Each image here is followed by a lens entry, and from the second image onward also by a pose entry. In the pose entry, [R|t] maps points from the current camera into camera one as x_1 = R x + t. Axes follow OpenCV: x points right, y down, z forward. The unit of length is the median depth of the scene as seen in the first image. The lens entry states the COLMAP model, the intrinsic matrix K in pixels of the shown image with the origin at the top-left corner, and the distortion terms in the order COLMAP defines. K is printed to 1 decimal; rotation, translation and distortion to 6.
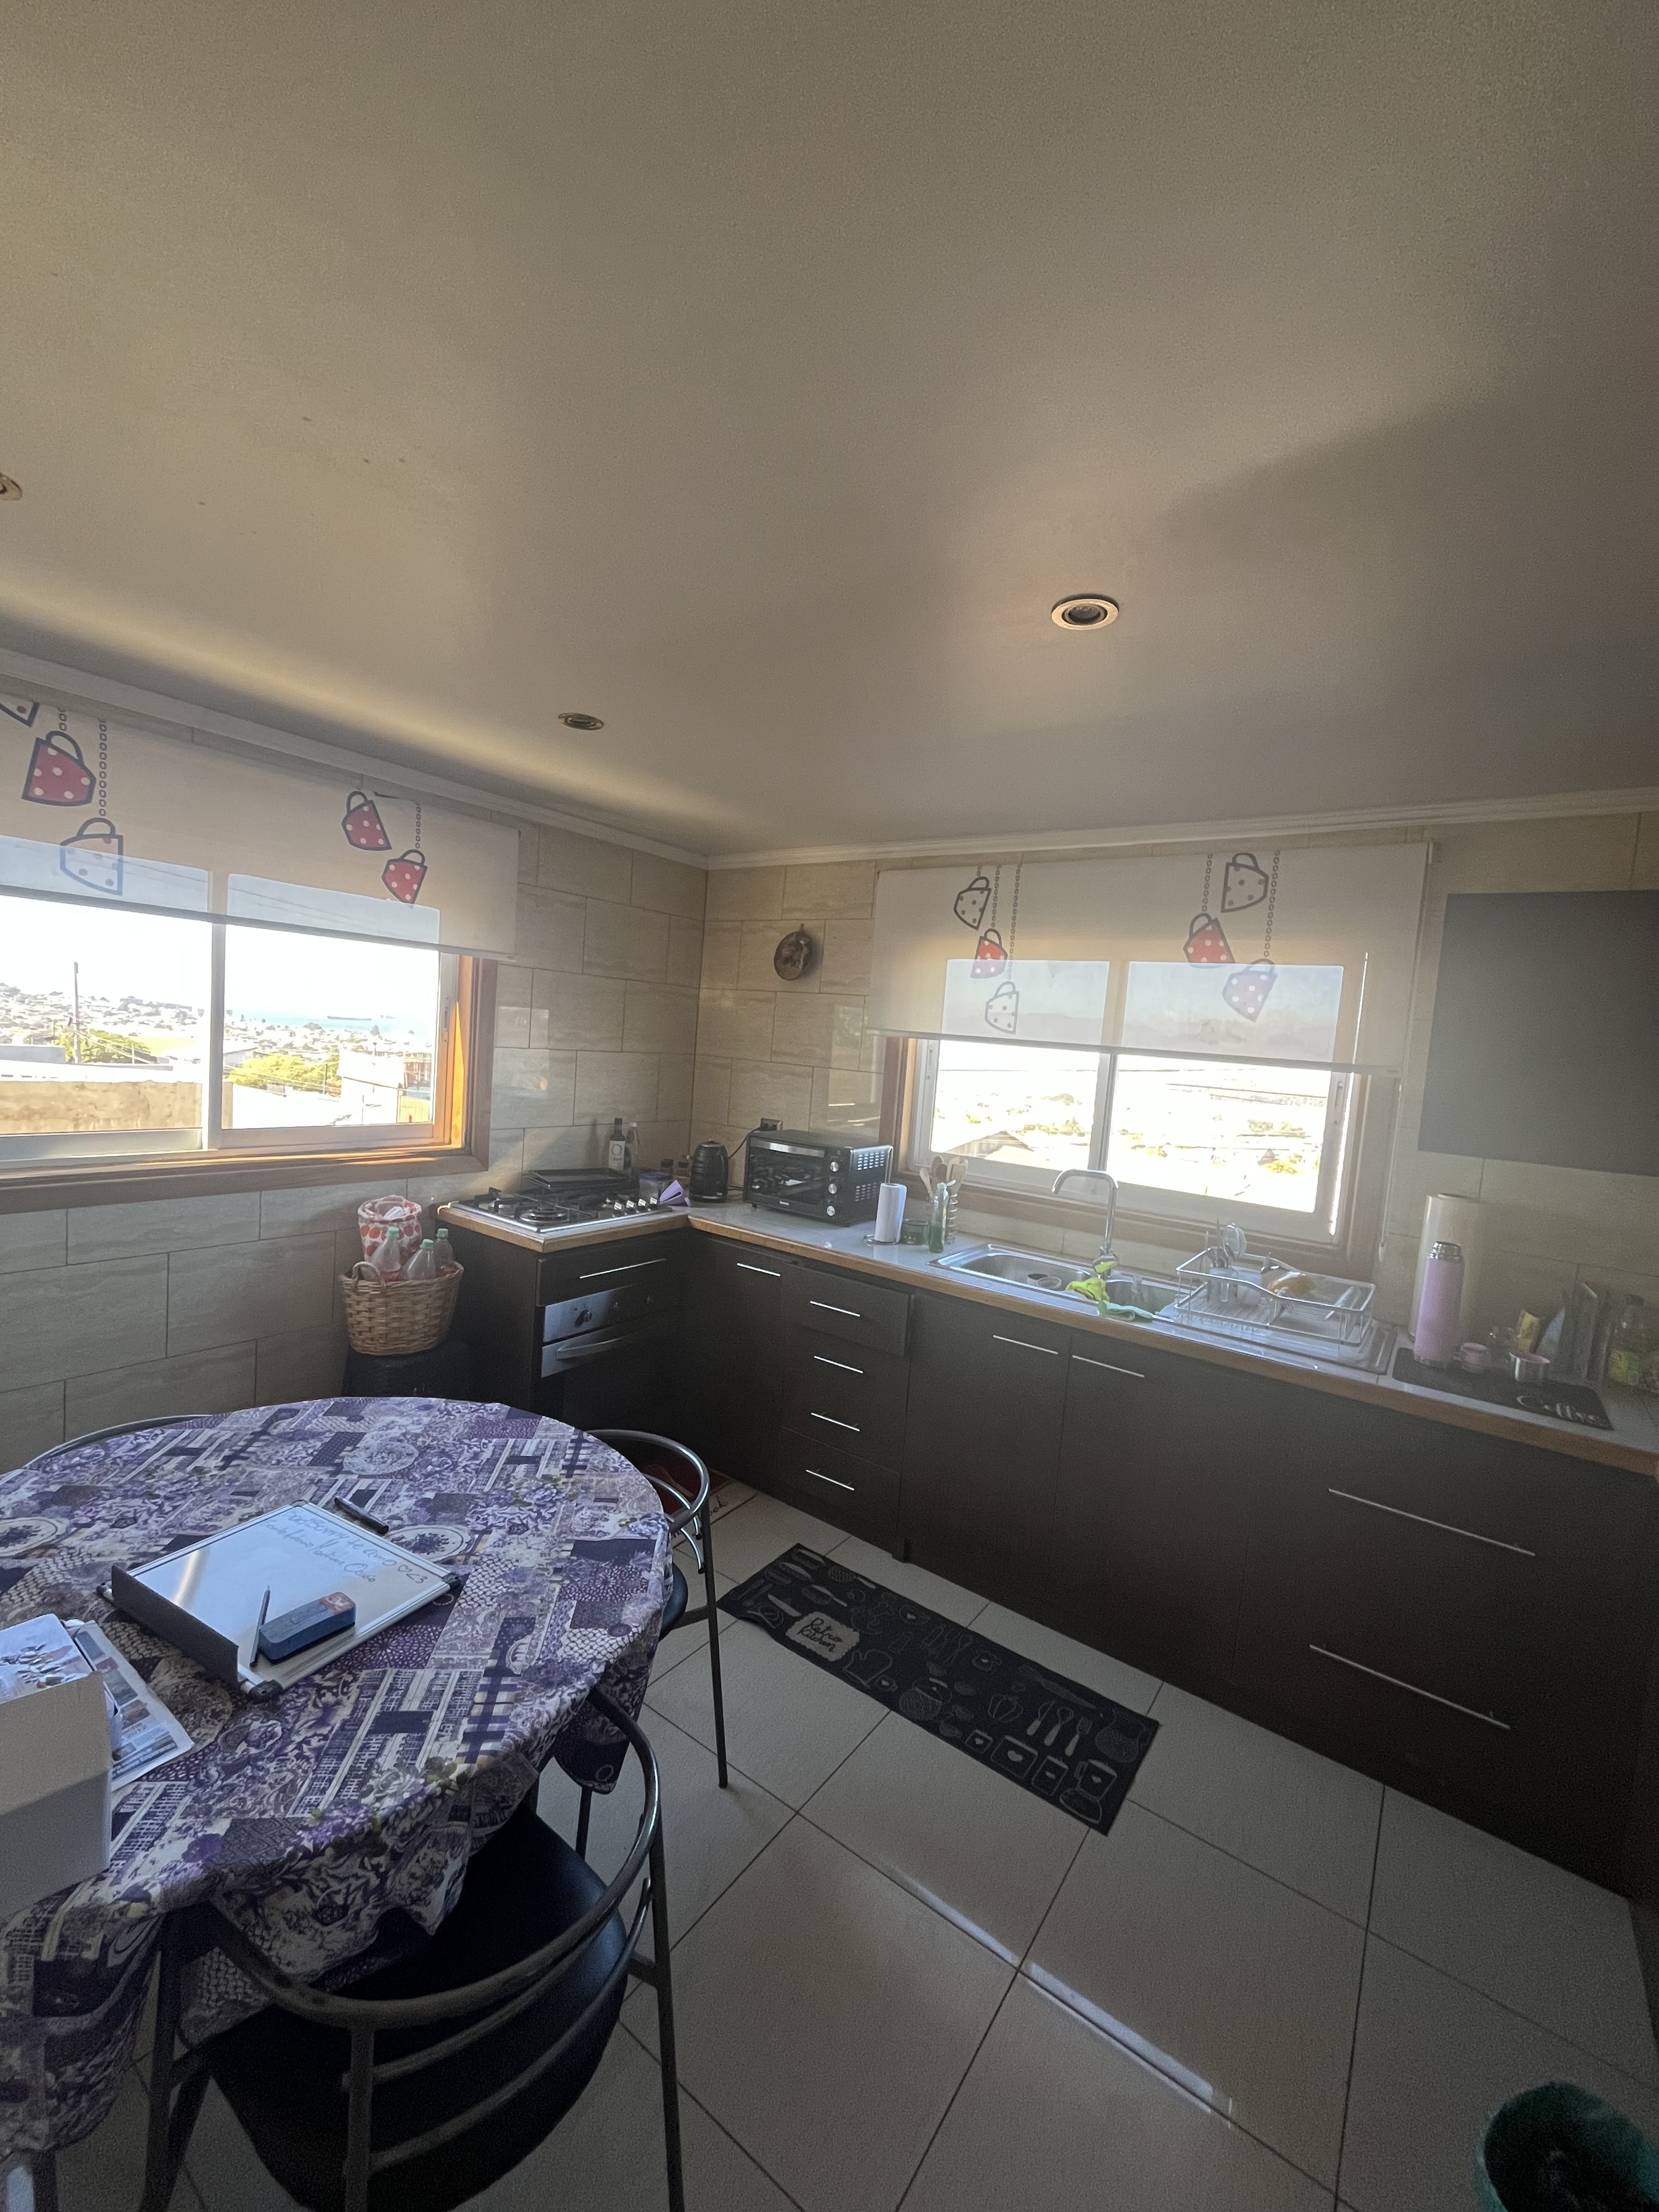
lens RADIAL K [[898.1, 0, 832.2], [0, 898.1, 1104.7], [0, 0, 1]] dist [0.000830, 0.000198]
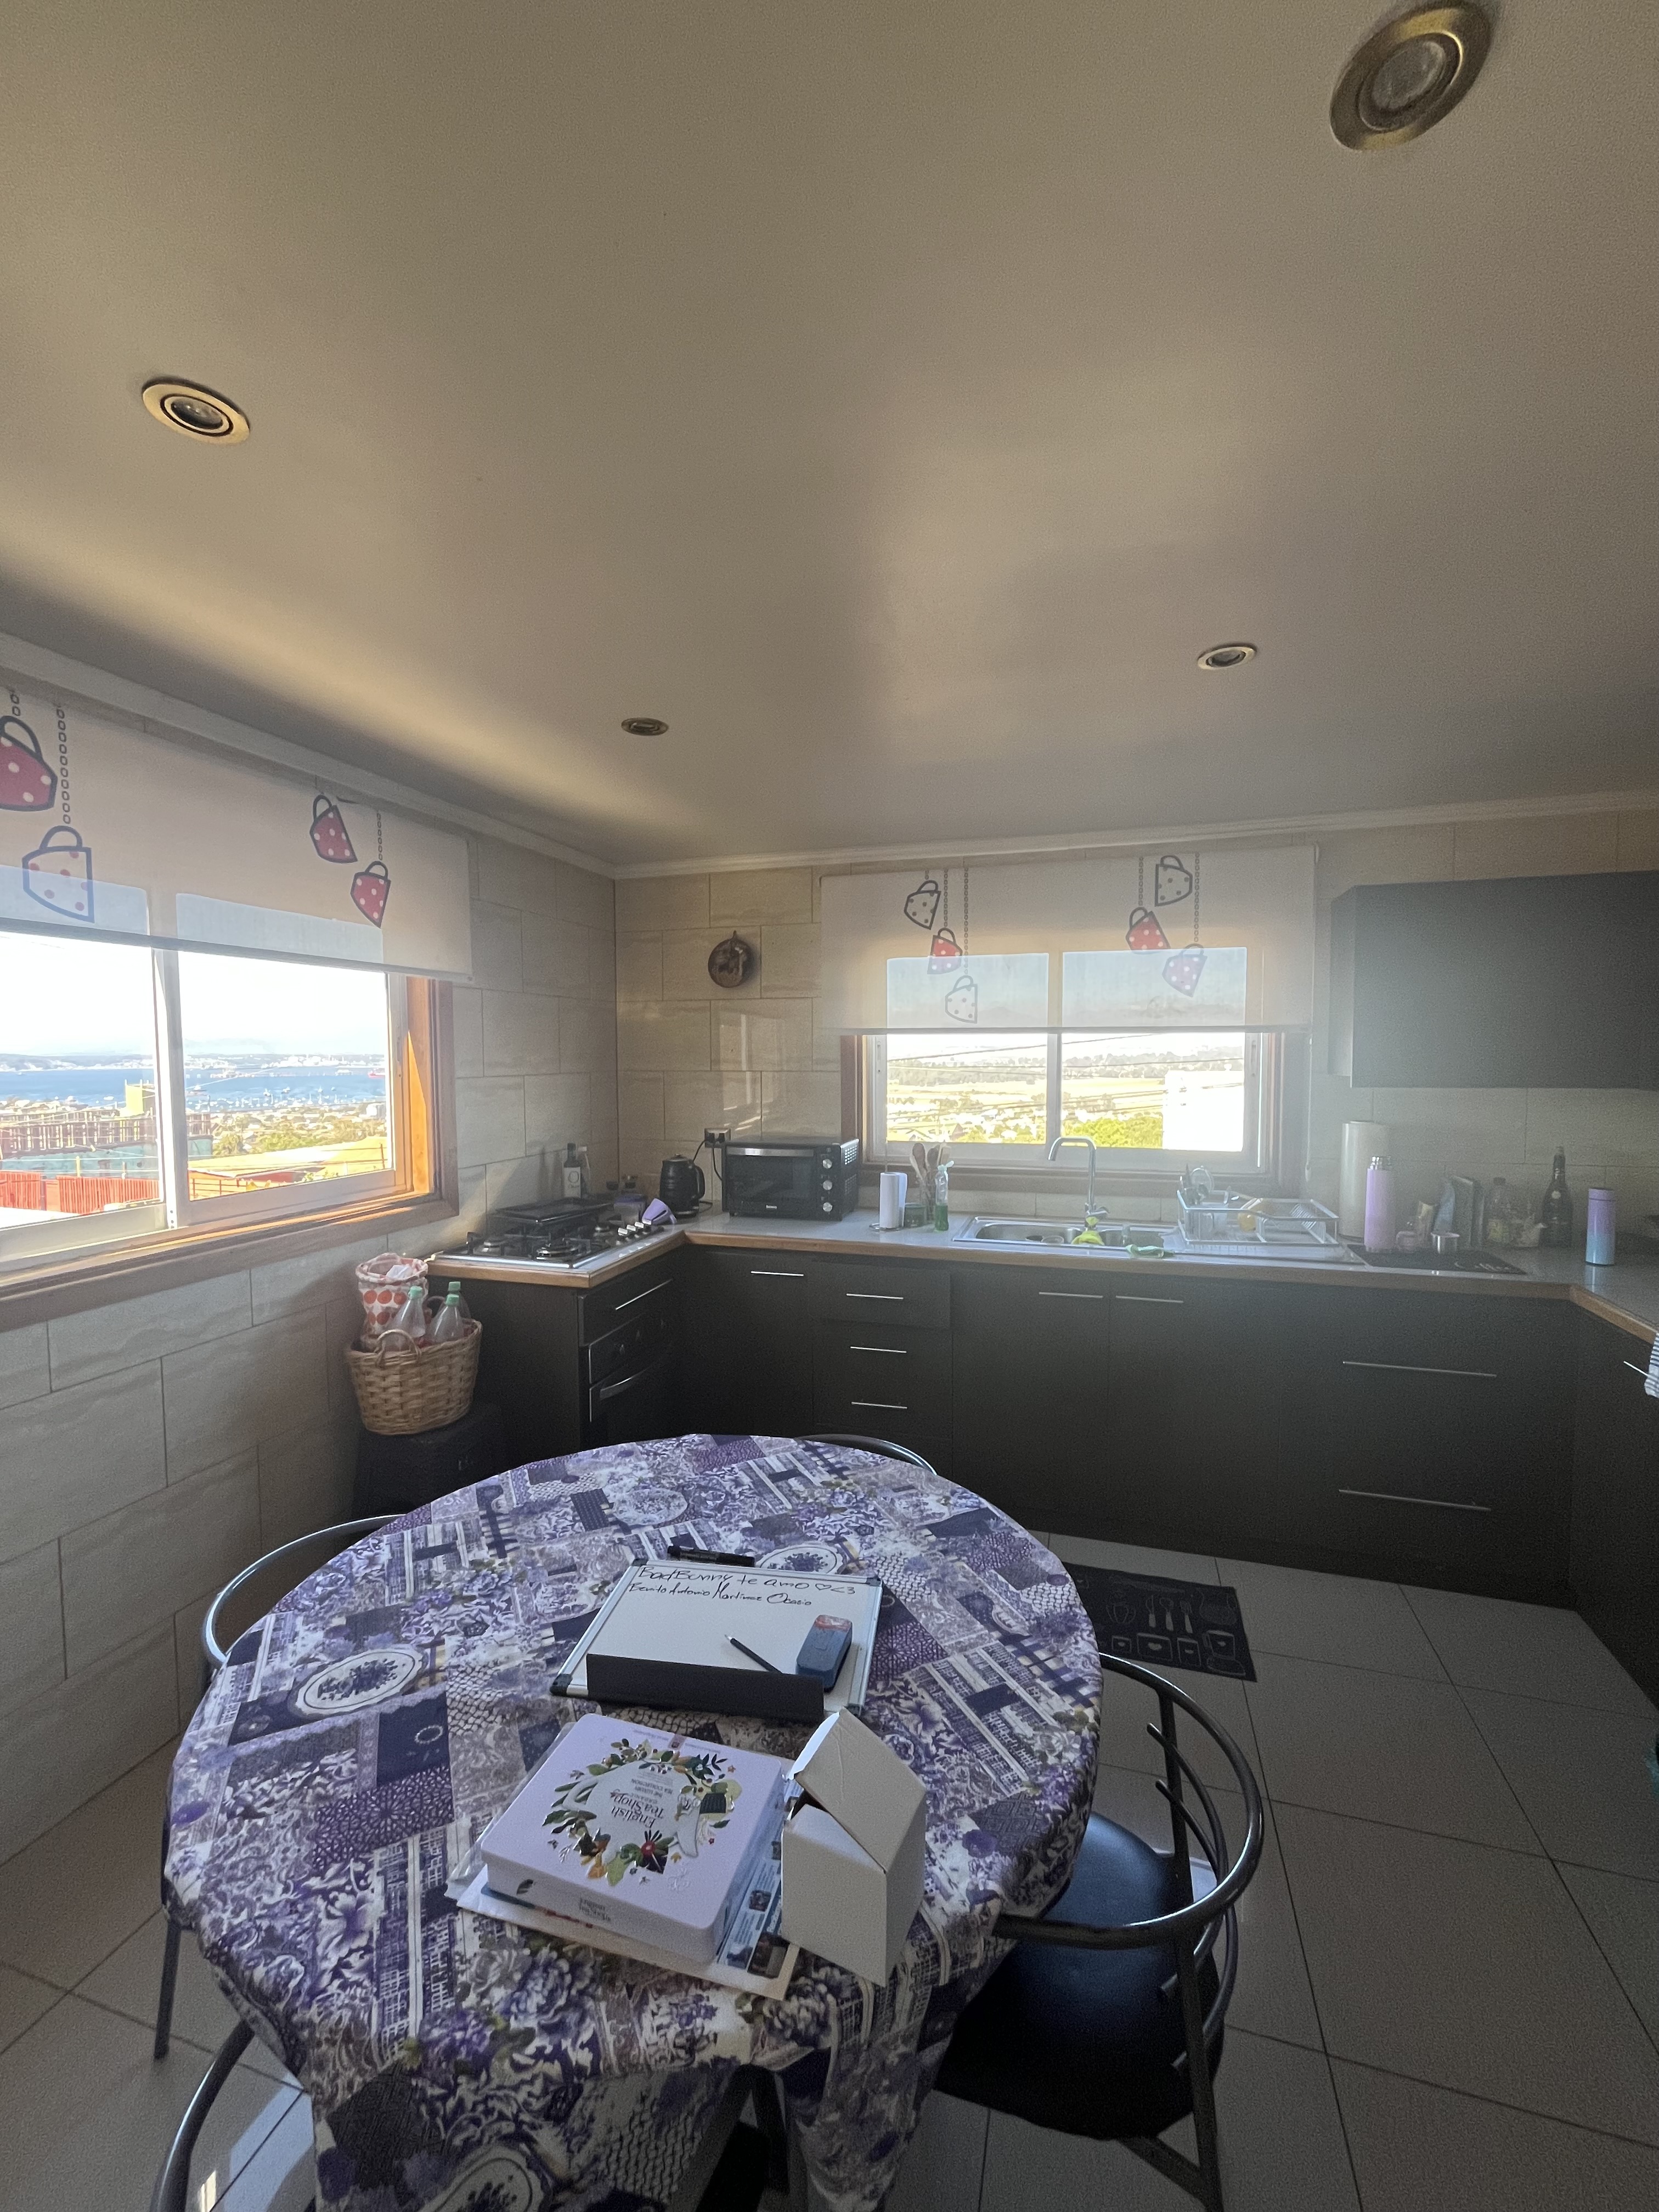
lens RADIAL K [[898.1, 0, 833.5], [0, 898.1, 1101.2], [0, 0, 1]] dist [0.000830, 0.000198]
pose [[0.942027, -0.097805, 0.320966, -0.379706], [0.101222, 0.994845, 0.006065, -0.009348], [-0.319905, 0.026775, 0.947071, 0.024997]]
